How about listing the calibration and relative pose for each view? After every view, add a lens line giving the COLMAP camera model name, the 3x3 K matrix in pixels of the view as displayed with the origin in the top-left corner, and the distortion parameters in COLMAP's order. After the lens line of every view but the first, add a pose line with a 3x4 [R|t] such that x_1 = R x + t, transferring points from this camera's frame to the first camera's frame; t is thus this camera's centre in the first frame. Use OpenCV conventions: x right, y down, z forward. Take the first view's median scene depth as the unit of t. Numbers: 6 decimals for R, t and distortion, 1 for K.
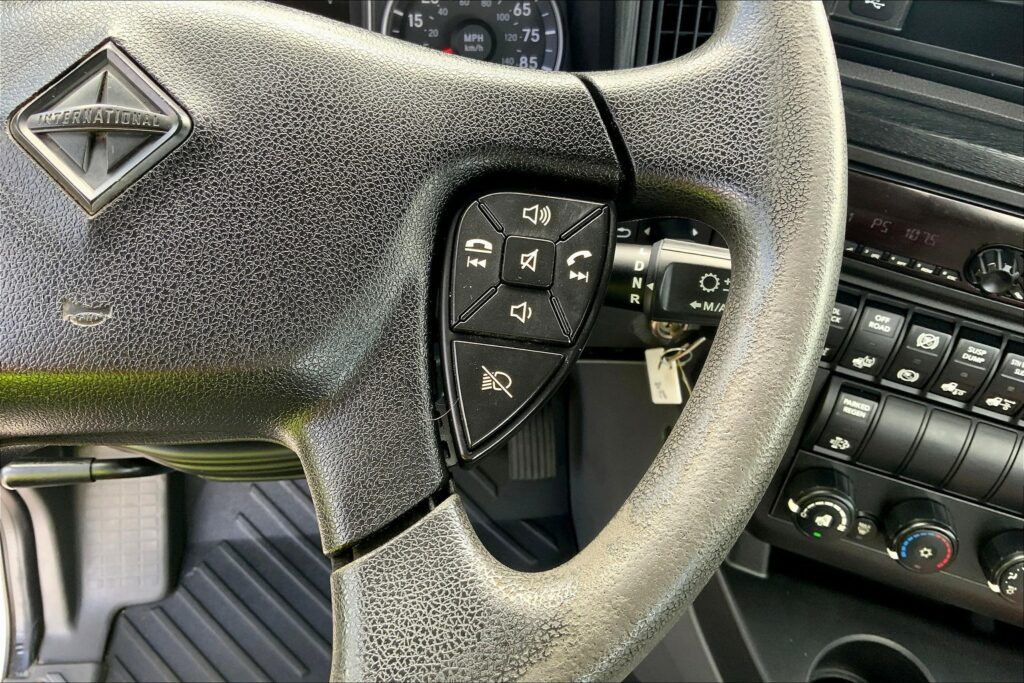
lens RADIAL K [[837.7, 0, 518.5], [0, 837.7, 333.5], [0, 0, 1]] dist [0.074012, -0.158942]
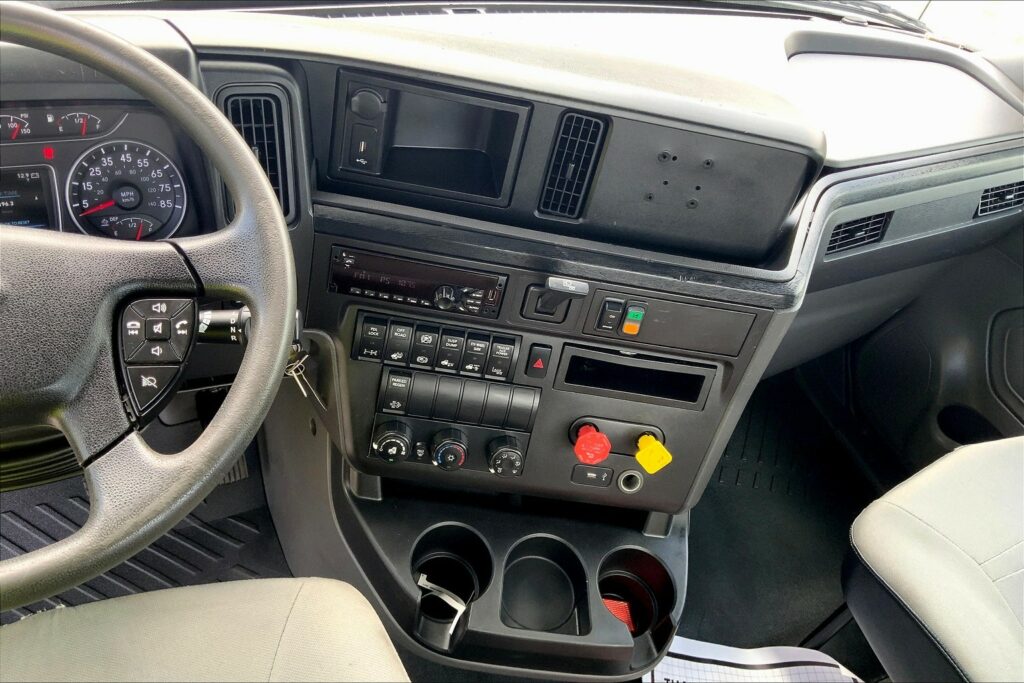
lens RADIAL K [[837.7, 0, 519.9], [0, 837.7, 339.7], [0, 0, 1]] dist [0.074012, -0.158942]
pose [[0.940150, -0.136630, 0.312170, 0.118887], [0.146935, 0.989099, -0.009611, 0.060964], [-0.307454, 0.054904, 0.949978, -0.819665]]
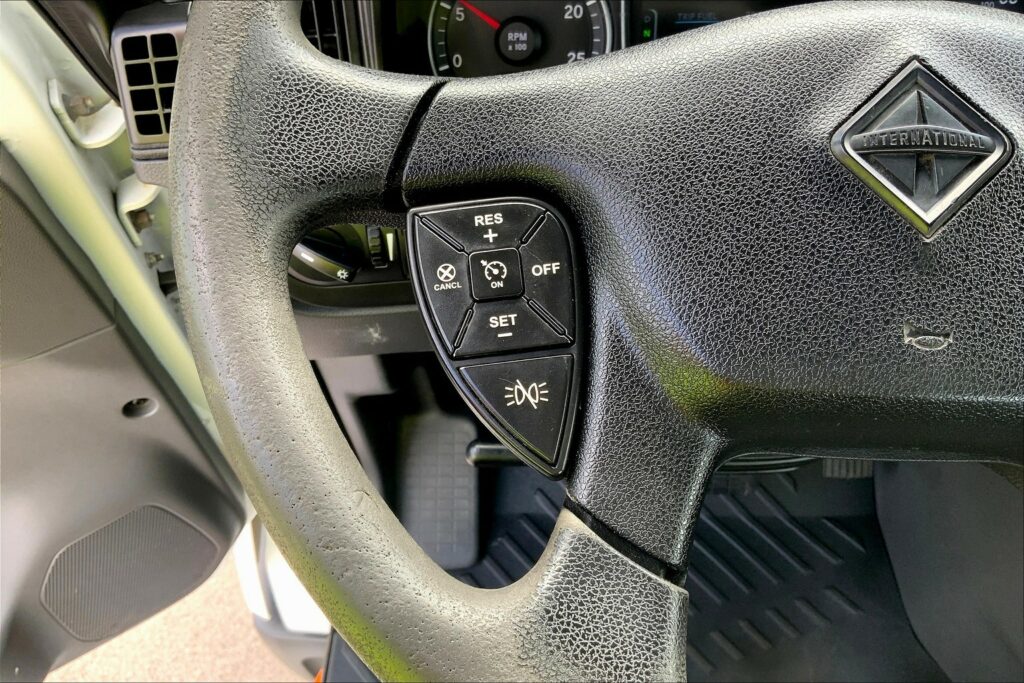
lens RADIAL K [[837.7, 0, 514.5], [0, 837.7, 340.8], [0, 0, 1]] dist [0.074012, -0.158942]
pose [[0.984463, 0.038327, -0.171360, -0.390979], [-0.031963, 0.998698, 0.039748, -0.020677], [0.172660, -0.033654, 0.984406, -0.035686]]
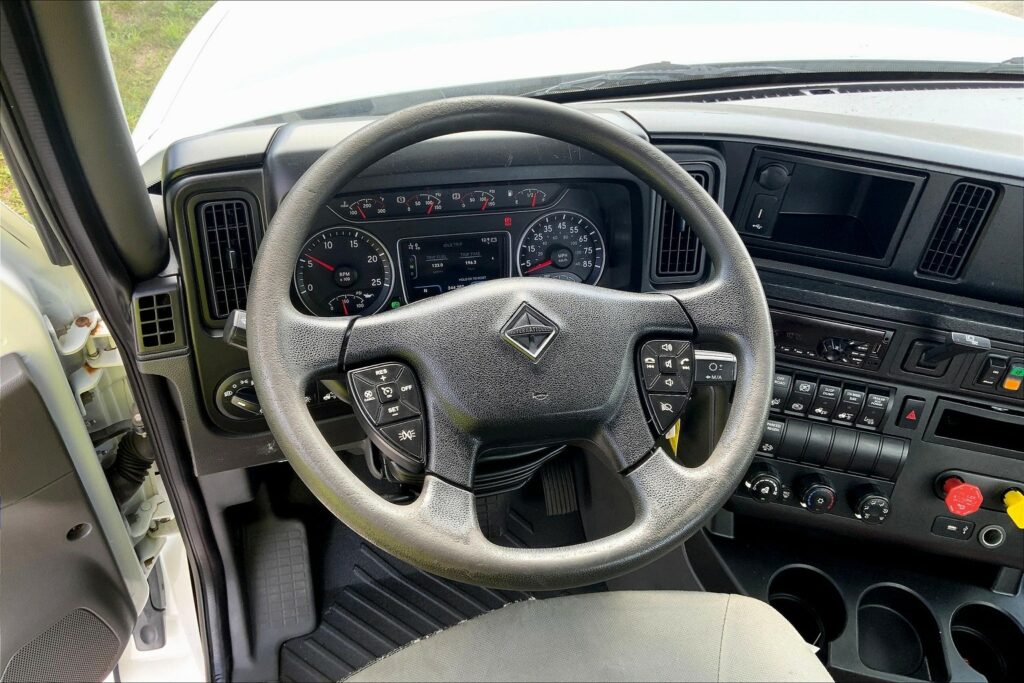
lens RADIAL K [[837.7, 0, 498.3], [0, 837.7, 339.0], [0, 0, 1]] dist [0.074012, -0.158942]
pose [[0.988776, -0.088812, 0.120142, -0.475311], [0.102376, 0.988434, -0.111882, 0.046625], [-0.108816, 0.122926, 0.986432, -0.928345]]
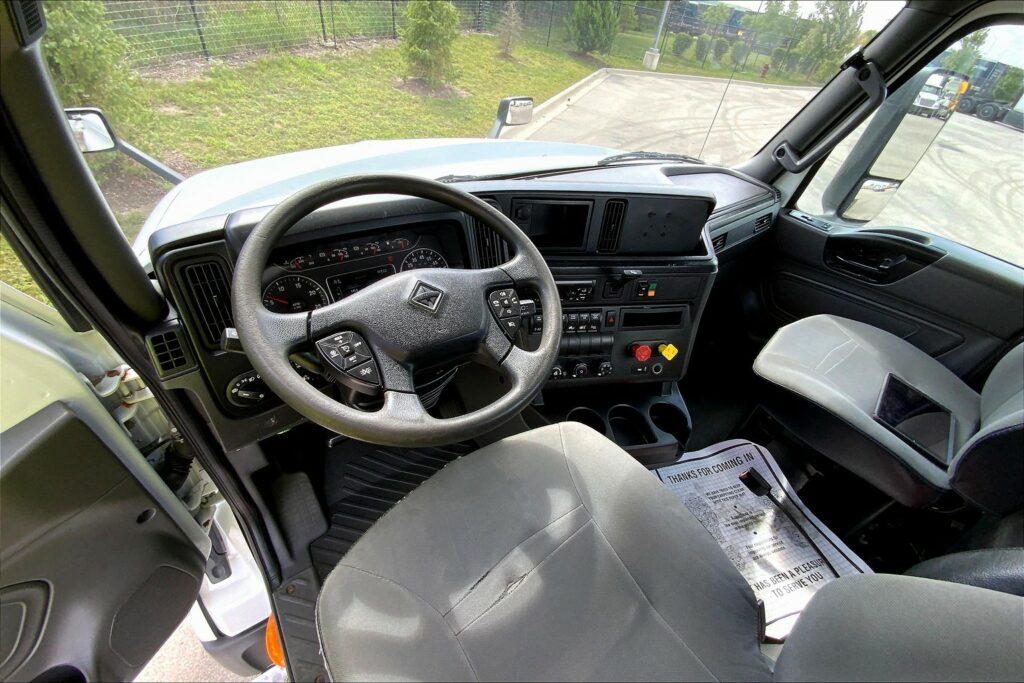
lens RADIAL K [[409.6, 0, 508.7], [0, 409.6, 344.9], [0, 0, 1]] dist [-0.012193, -0.000991]
pose [[0.862254, -0.304444, 0.404762, -0.560811], [0.359945, 0.930576, -0.066845, 0.173861], [-0.356312, 0.203329, 0.911975, -0.638265]]
